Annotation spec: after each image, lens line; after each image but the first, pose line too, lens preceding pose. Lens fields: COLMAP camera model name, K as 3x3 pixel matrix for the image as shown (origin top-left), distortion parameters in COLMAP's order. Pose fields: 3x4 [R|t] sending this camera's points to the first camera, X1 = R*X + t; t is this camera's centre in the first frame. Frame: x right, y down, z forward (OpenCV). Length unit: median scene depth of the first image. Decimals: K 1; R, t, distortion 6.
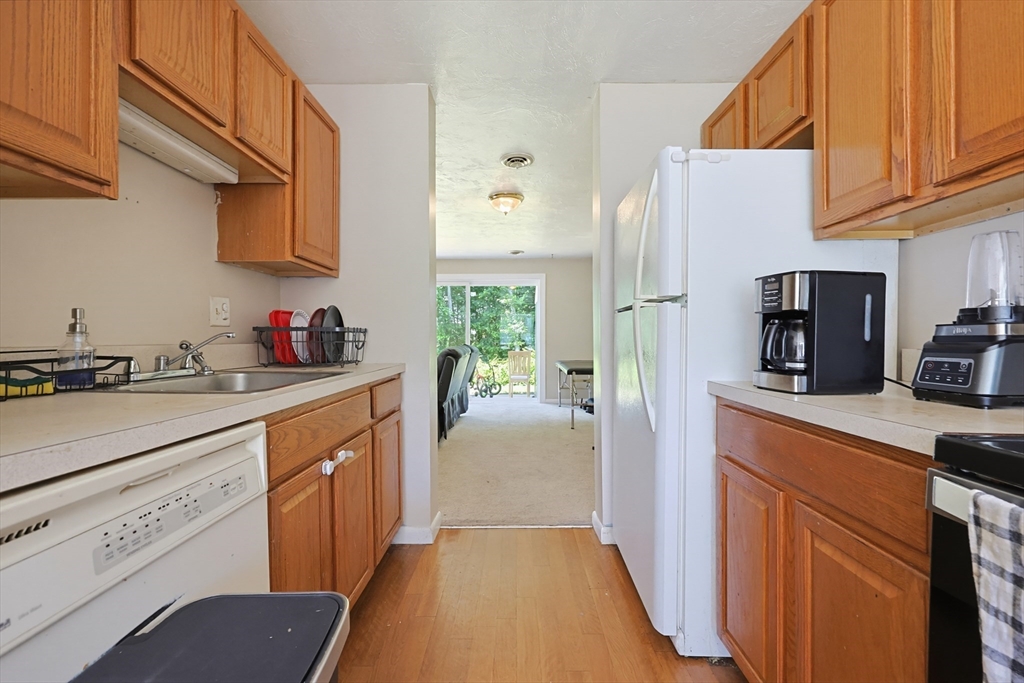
lens RADIAL K [[430.9, 0, 503.0], [0, 430.9, 342.7], [0, 0, 1]] dist [0.002106, -0.000661]
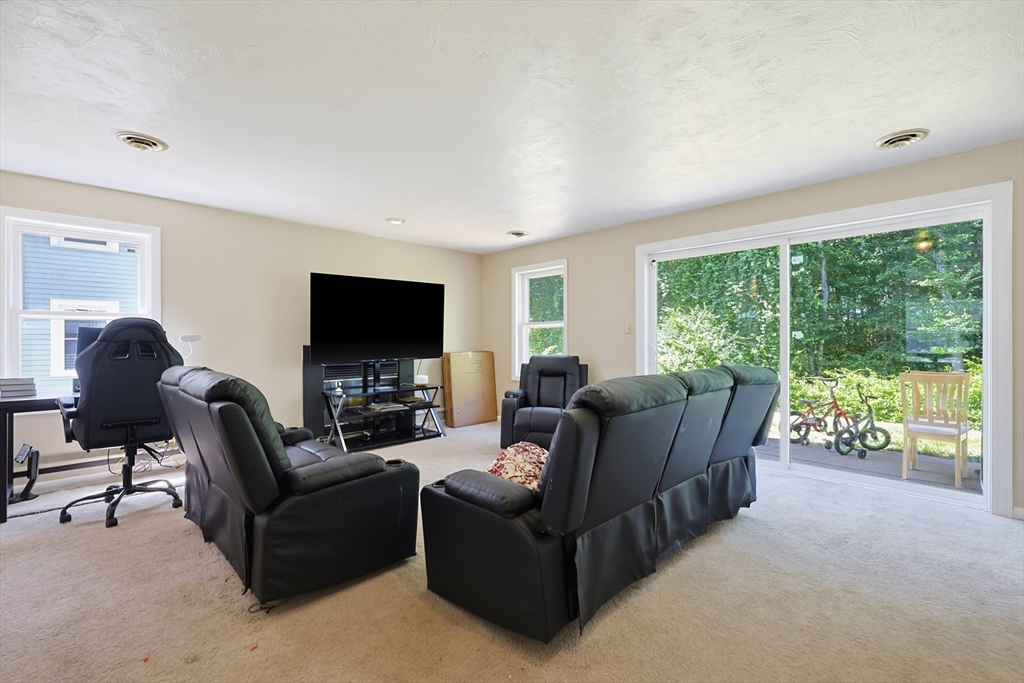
lens RADIAL K [[430.9, 0, 516.7], [0, 430.9, 340.7], [0, 0, 1]] dist [0.002106, -0.000661]
pose [[0.716423, 0.001491, -0.697664, 0.143527], [-0.006572, 0.999968, -0.004611, -0.037363], [0.697635, 0.007888, 0.716410, 1.199237]]
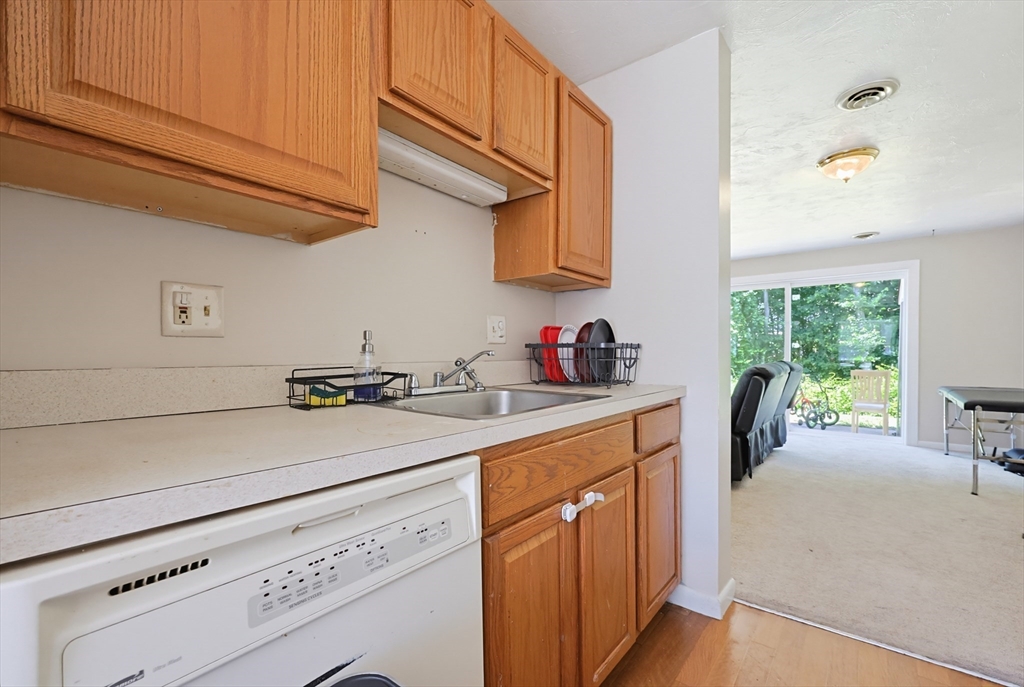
lens RADIAL K [[430.9, 0, 521.7], [0, 430.9, 356.9], [0, 0, 1]] dist [0.002106, -0.000661]
pose [[0.800034, 0.008281, -0.599898, 0.013066], [-0.006738, 0.999966, 0.004817, -0.009920], [0.599917, 0.000188, 0.800062, 0.184894]]
